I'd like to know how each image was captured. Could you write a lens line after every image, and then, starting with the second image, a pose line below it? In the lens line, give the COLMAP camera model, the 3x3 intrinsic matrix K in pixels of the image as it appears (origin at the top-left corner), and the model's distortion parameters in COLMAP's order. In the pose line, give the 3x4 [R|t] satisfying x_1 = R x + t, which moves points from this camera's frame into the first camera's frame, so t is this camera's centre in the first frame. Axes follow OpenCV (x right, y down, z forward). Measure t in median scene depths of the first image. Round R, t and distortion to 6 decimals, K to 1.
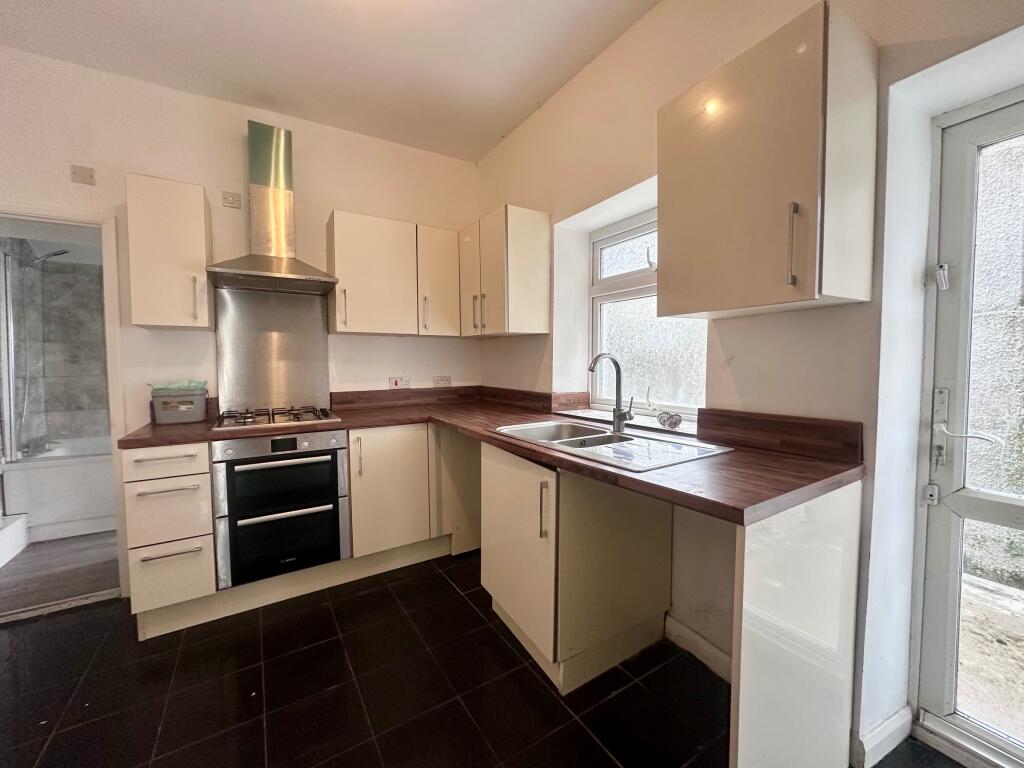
lens RADIAL K [[410.4, 0, 512.0], [0, 410.4, 384.0], [0, 0, 1]] dist [-0.001031, 0.000014]
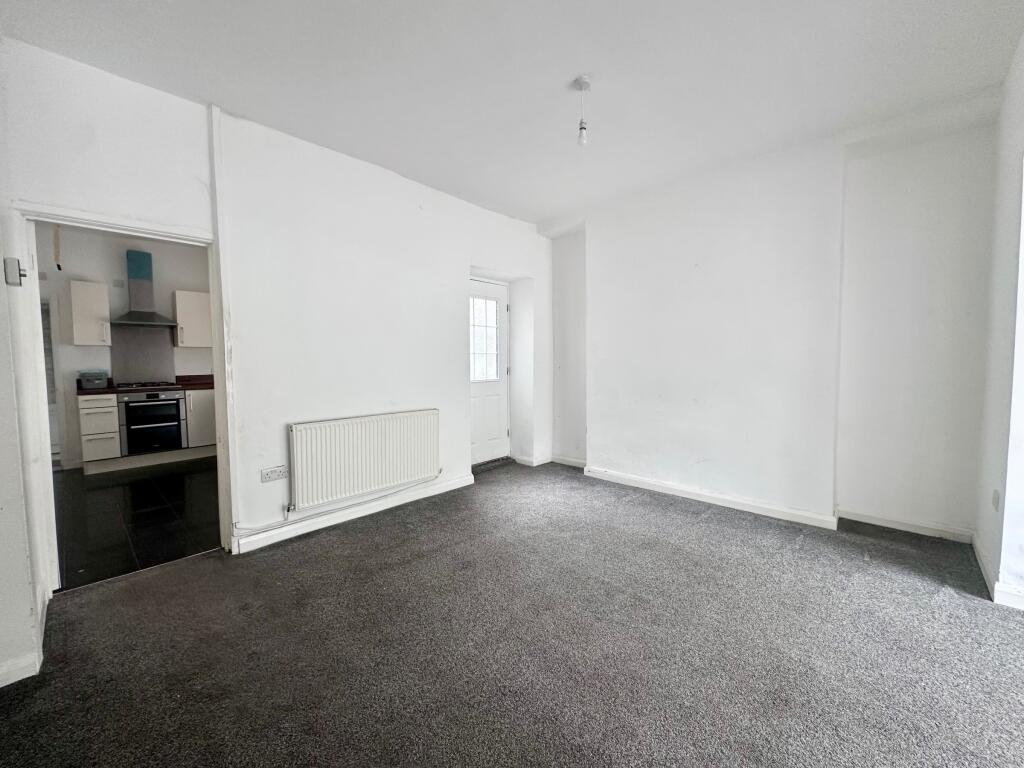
lens RADIAL K [[410.4, 0, 512.0], [0, 410.4, 384.0], [0, 0, 1]] dist [-0.001031, 0.000014]
pose [[0.965838, -0.015380, 0.258691, 0.792378], [0.013755, 0.999873, 0.008093, 0.084311], [-0.258782, -0.004259, 0.965926, -1.726991]]
